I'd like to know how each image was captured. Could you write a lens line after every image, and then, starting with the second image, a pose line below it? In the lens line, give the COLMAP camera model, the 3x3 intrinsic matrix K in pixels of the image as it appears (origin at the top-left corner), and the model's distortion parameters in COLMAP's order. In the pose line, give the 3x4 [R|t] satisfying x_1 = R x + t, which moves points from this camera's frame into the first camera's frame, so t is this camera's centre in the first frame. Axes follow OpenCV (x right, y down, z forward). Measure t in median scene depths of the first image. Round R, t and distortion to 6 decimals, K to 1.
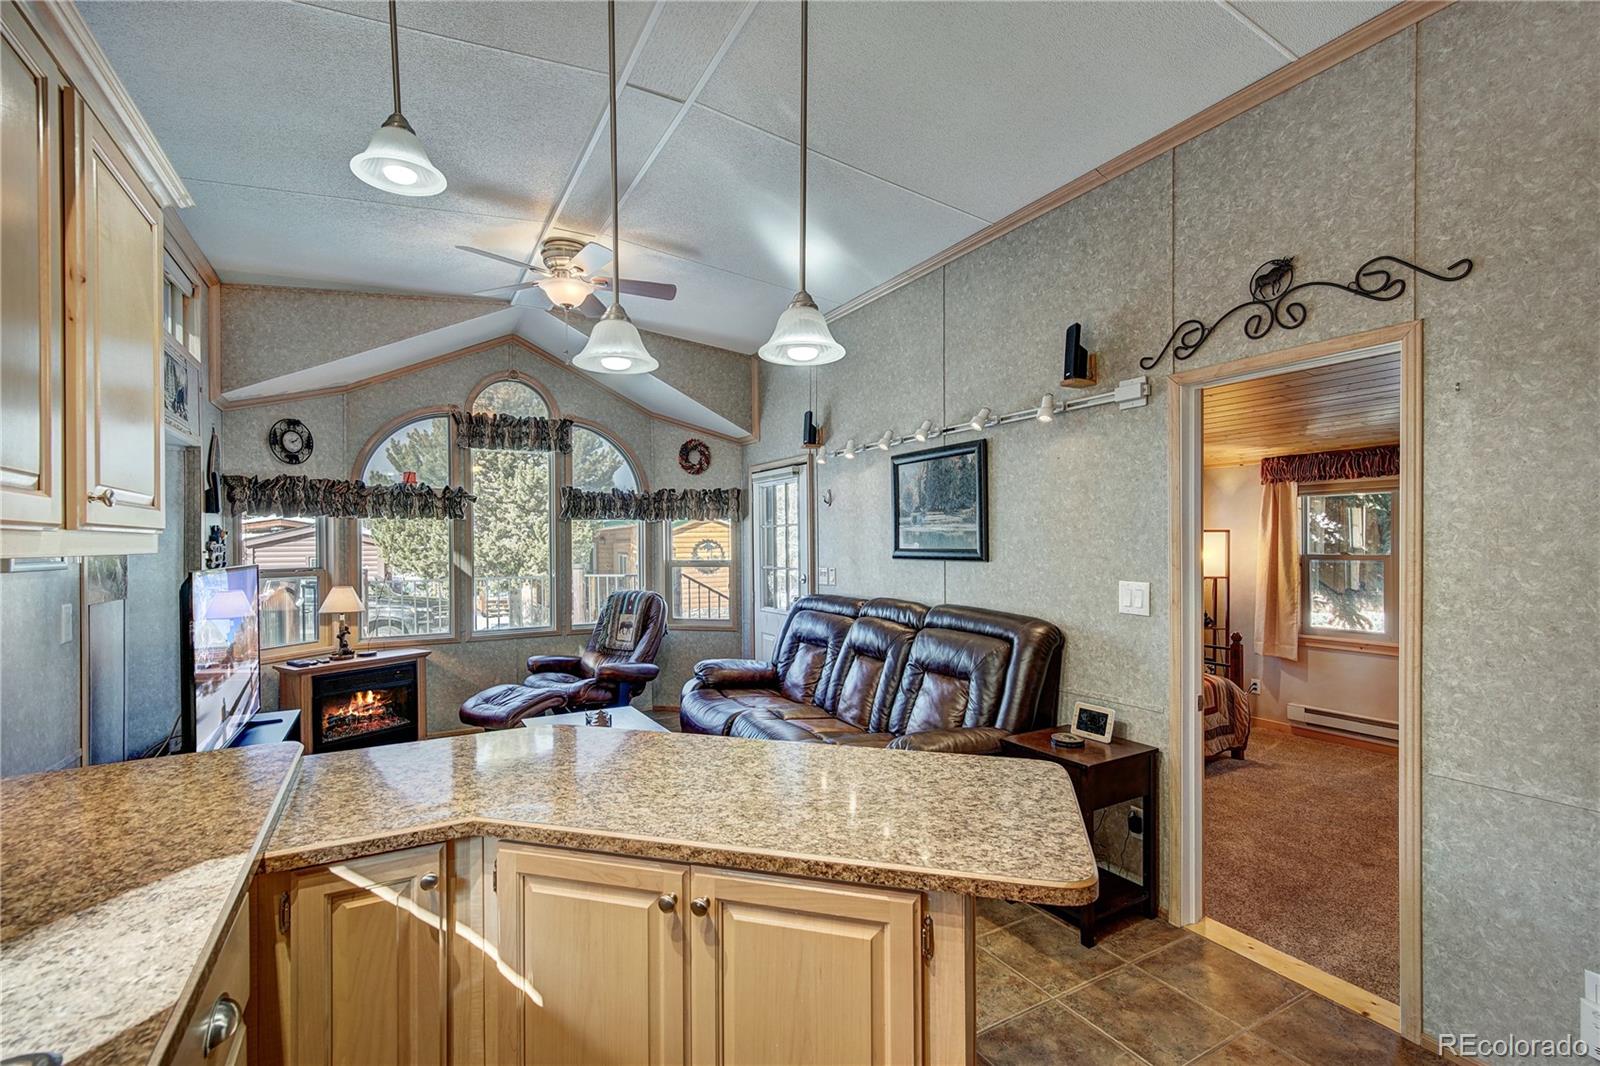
lens RADIAL K [[709.3, 0, 802.8], [0, 709.3, 548.9], [0, 0, 1]] dist [0.002865, 0.000761]
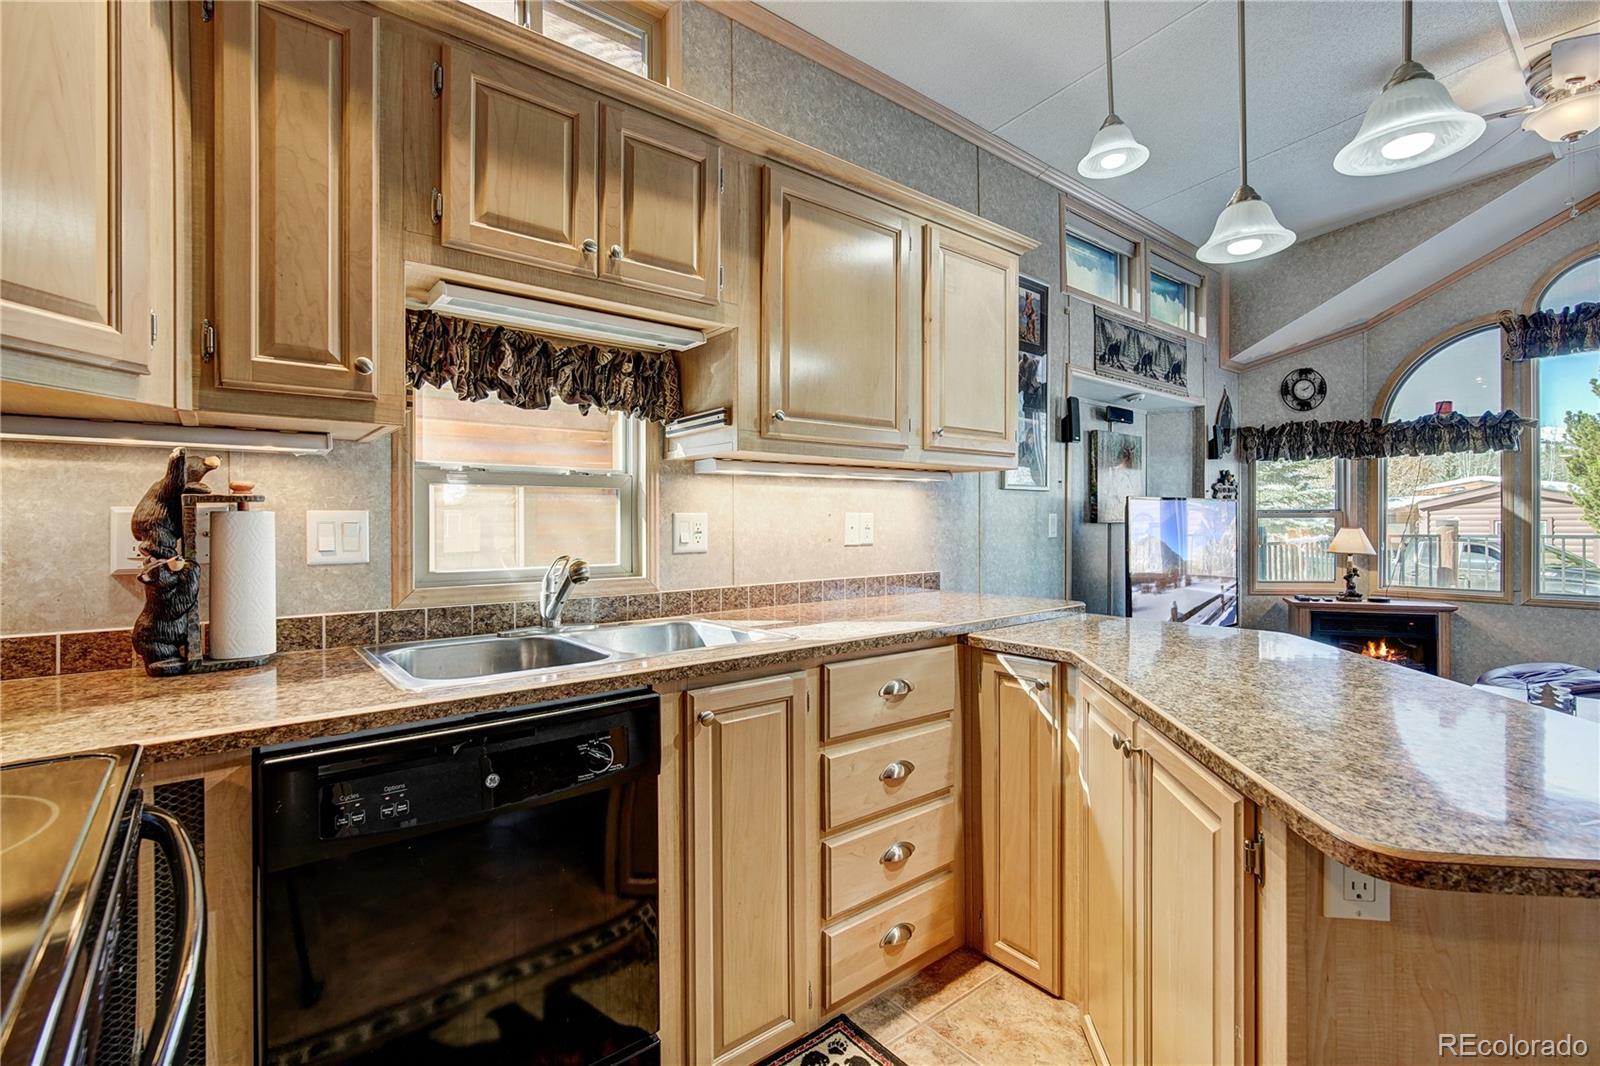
lens RADIAL K [[721.3, 0, 803.8], [0, 721.3, 521.8], [0, 0, 1]] dist [-0.005017, 0.000596]
pose [[0.163621, 0.008089, -0.986490, 0.212645], [-0.001878, 0.999967, 0.007888, 0.037928], [0.986521, 0.000562, 0.163631, 0.084224]]
